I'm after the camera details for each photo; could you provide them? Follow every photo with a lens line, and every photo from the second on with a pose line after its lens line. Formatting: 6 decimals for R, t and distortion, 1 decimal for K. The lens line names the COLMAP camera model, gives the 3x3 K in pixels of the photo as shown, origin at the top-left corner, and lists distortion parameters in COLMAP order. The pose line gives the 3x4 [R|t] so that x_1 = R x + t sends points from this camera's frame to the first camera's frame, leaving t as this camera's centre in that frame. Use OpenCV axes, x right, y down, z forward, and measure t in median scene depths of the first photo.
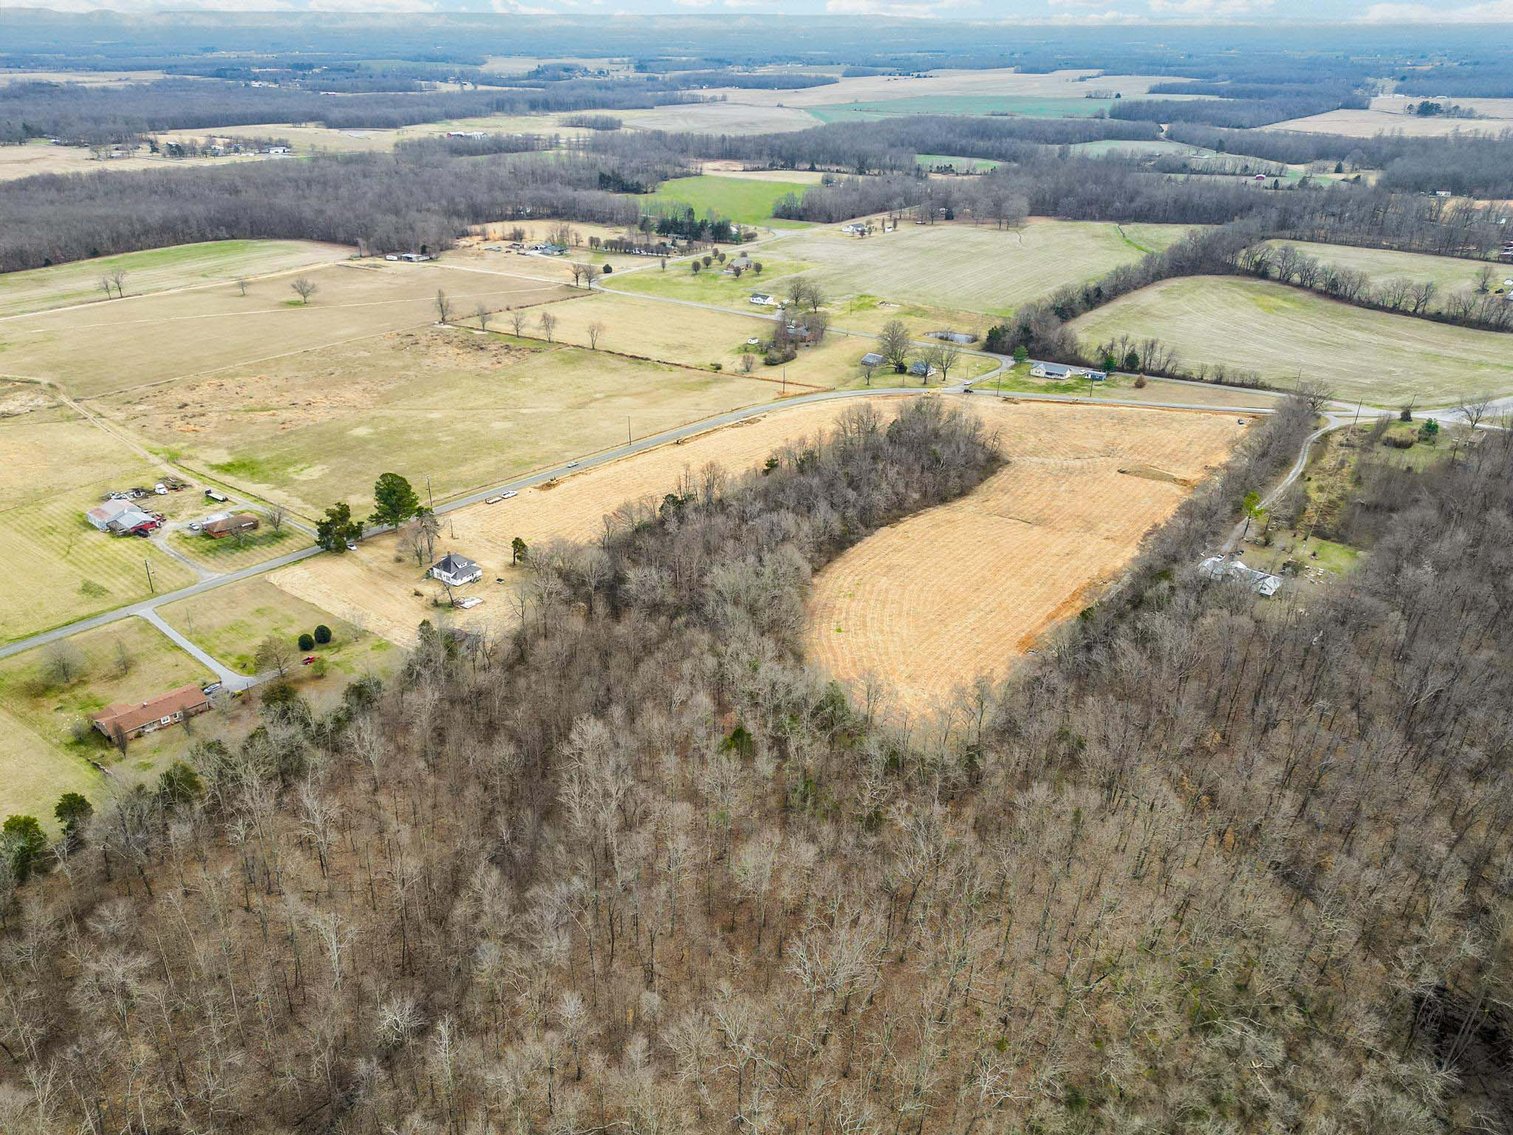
lens RADIAL K [[1139.2, 0, 729.3], [0, 1139.2, 611.4], [0, 0, 1]] dist [0.088261, -0.107265]
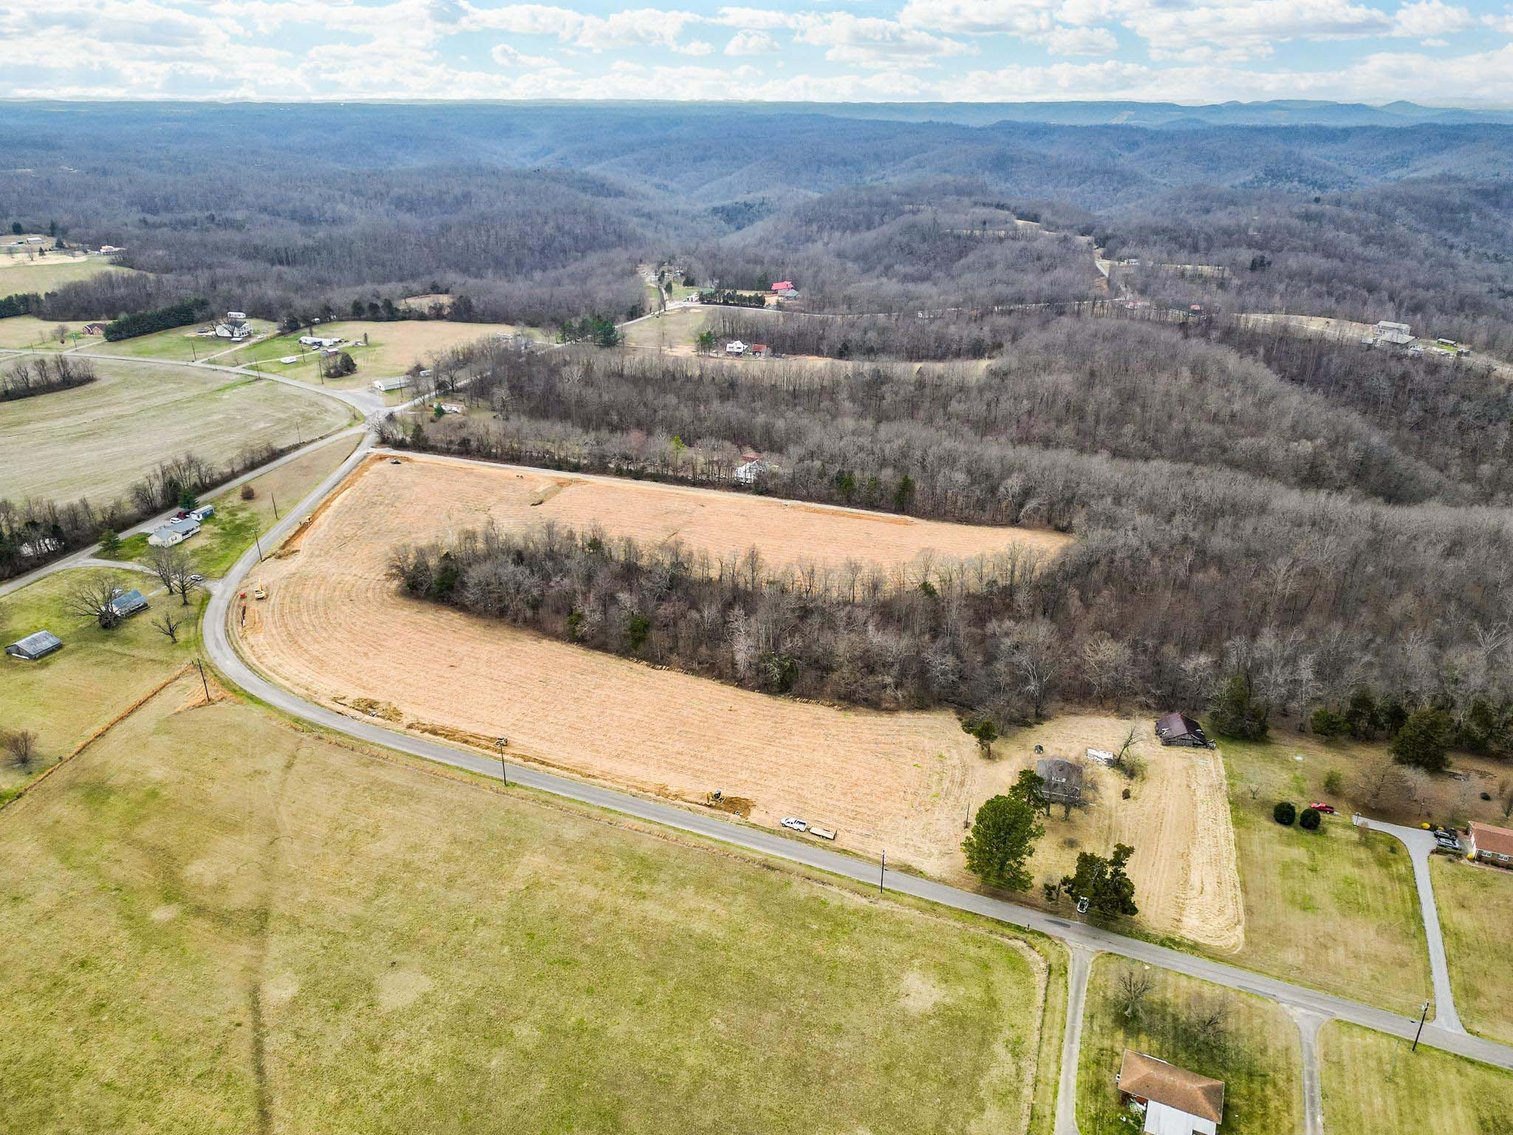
lens RADIAL K [[1058.4, 0, 749.7], [0, 1058.4, 572.8], [0, 0, 1]] dist [0.081054, -0.076381]
pose [[-0.330994, -0.386850, 0.860692, -0.438858], [0.430932, 0.749471, 0.502583, -0.353264], [-0.839488, 0.537252, -0.081364, 0.688317]]
